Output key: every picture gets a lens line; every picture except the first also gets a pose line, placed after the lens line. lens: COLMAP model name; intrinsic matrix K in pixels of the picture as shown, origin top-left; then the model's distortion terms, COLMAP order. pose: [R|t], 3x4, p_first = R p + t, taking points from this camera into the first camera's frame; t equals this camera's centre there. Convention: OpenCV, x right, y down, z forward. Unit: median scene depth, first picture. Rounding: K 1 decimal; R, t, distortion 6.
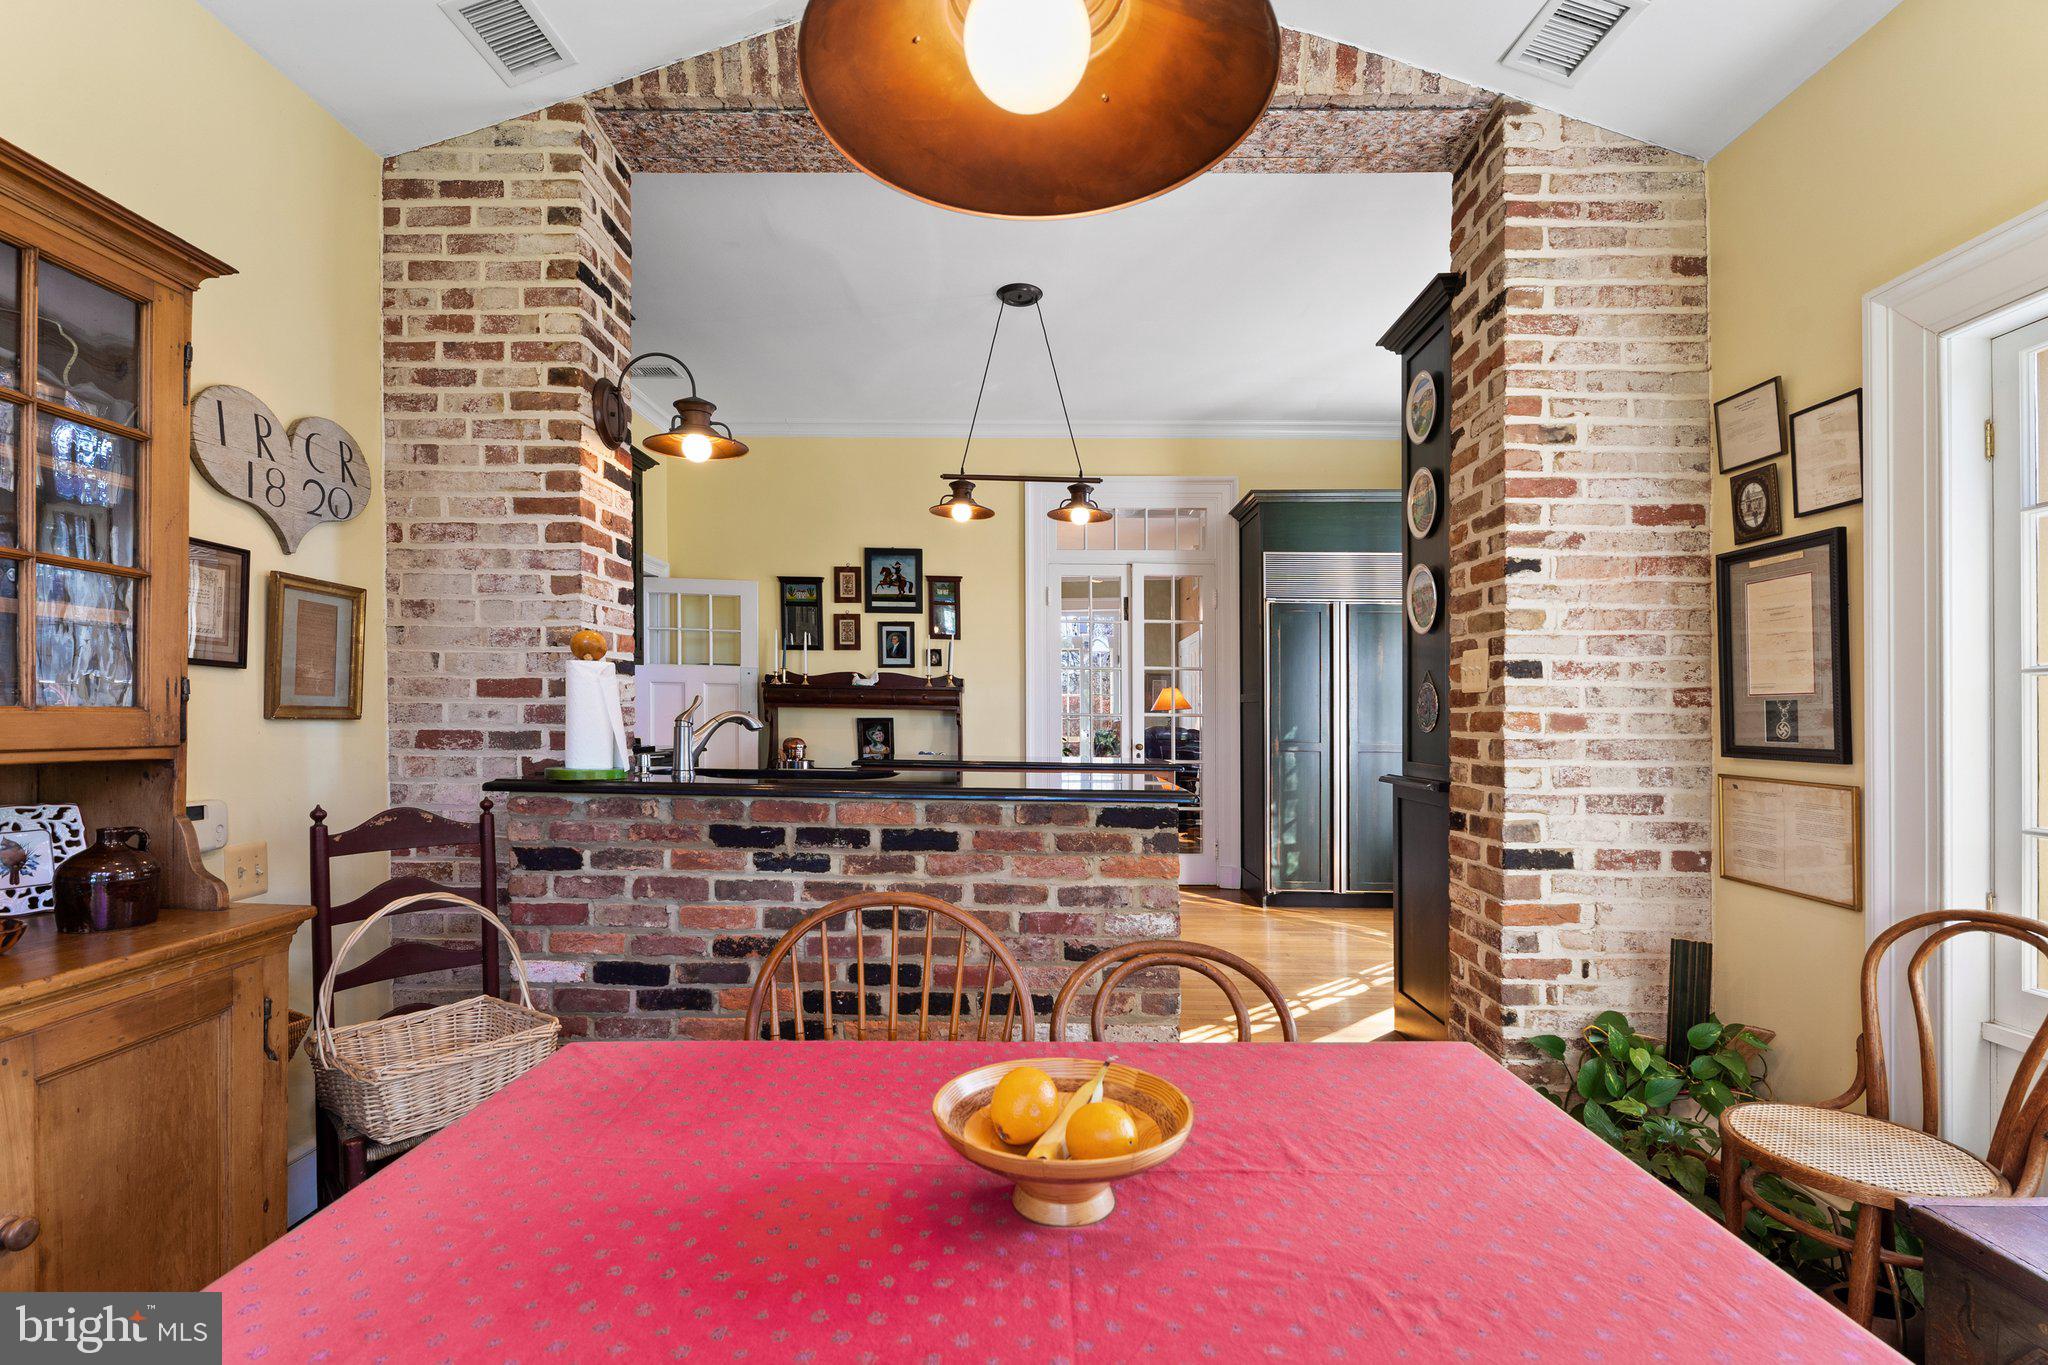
lens RADIAL K [[920.3, 0, 1031.9], [0, 920.3, 711.4], [0, 0, 1]] dist [0.000079, -0.000059]
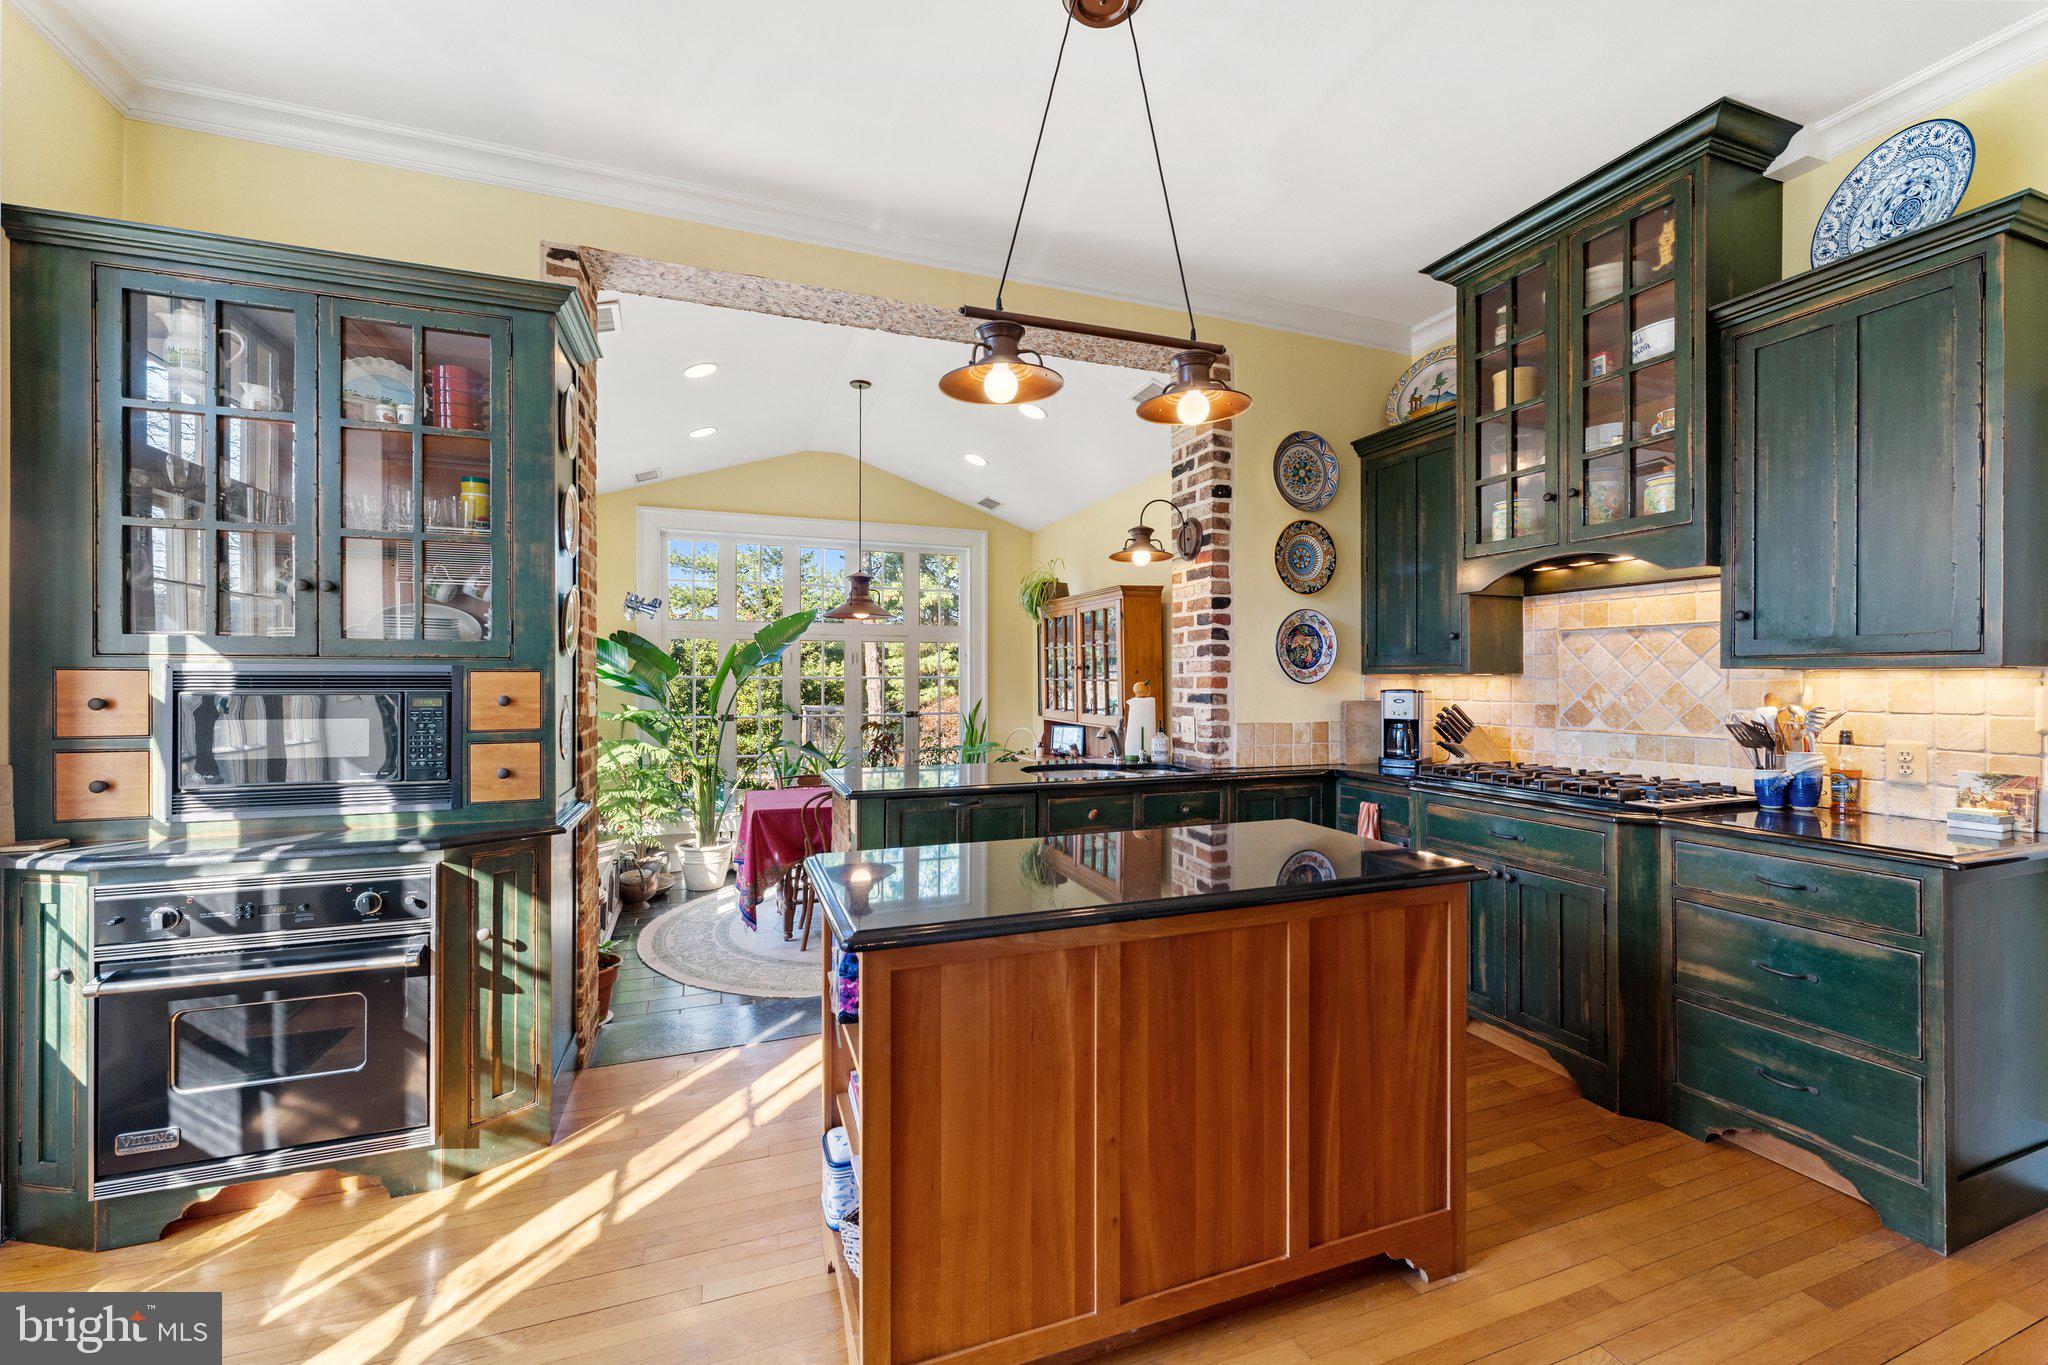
lens RADIAL K [[827.3, 0, 1025.1], [0, 827.3, 682.9], [0, 0, 1]] dist [0.000736, -0.000086]
pose [[-0.935801, -0.009954, -0.352389, 0.135700], [-0.008704, 0.999949, -0.005132, -0.028977], [0.352423, -0.001735, -0.935839, 0.985984]]
